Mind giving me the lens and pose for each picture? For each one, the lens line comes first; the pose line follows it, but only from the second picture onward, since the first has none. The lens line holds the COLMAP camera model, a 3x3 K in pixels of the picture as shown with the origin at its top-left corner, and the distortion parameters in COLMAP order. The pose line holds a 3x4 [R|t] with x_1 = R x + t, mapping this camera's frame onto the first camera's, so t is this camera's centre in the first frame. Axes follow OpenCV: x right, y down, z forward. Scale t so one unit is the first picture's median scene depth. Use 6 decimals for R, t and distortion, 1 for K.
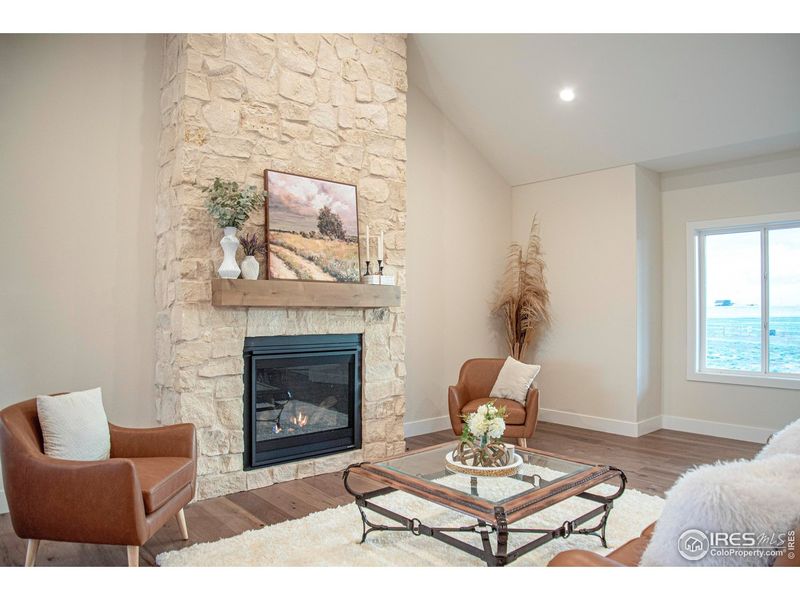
lens RADIAL K [[536.7, 0, 402.3], [0, 536.7, 303.9], [0, 0, 1]] dist [-0.065601, 0.000131]
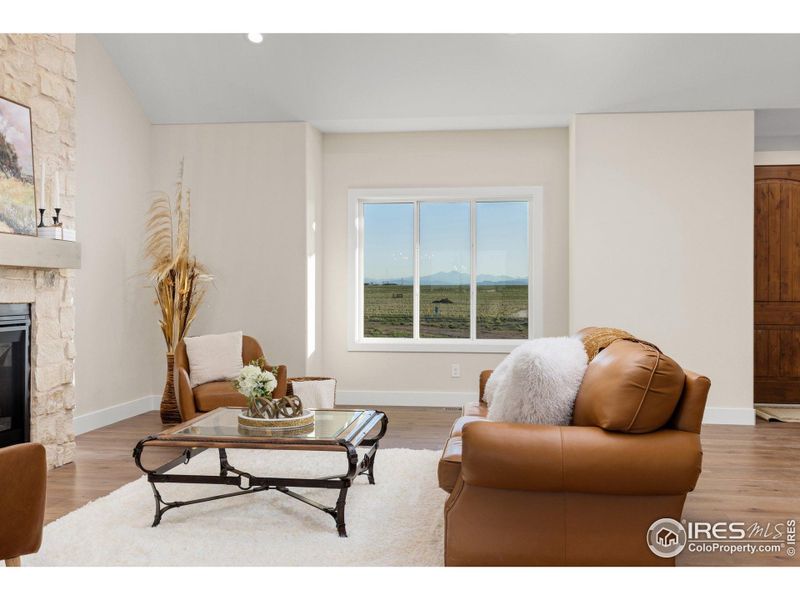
lens RADIAL K [[817.8, 0, 379.3], [0, 817.8, 276.5], [0, 0, 1]] dist [0.057625, 0.000000]
pose [[0.752716, 0.014966, 0.658176, -0.497923], [-0.012524, 0.999886, -0.008413, 0.022156], [-0.658227, -0.001911, 0.752817, -0.217264]]
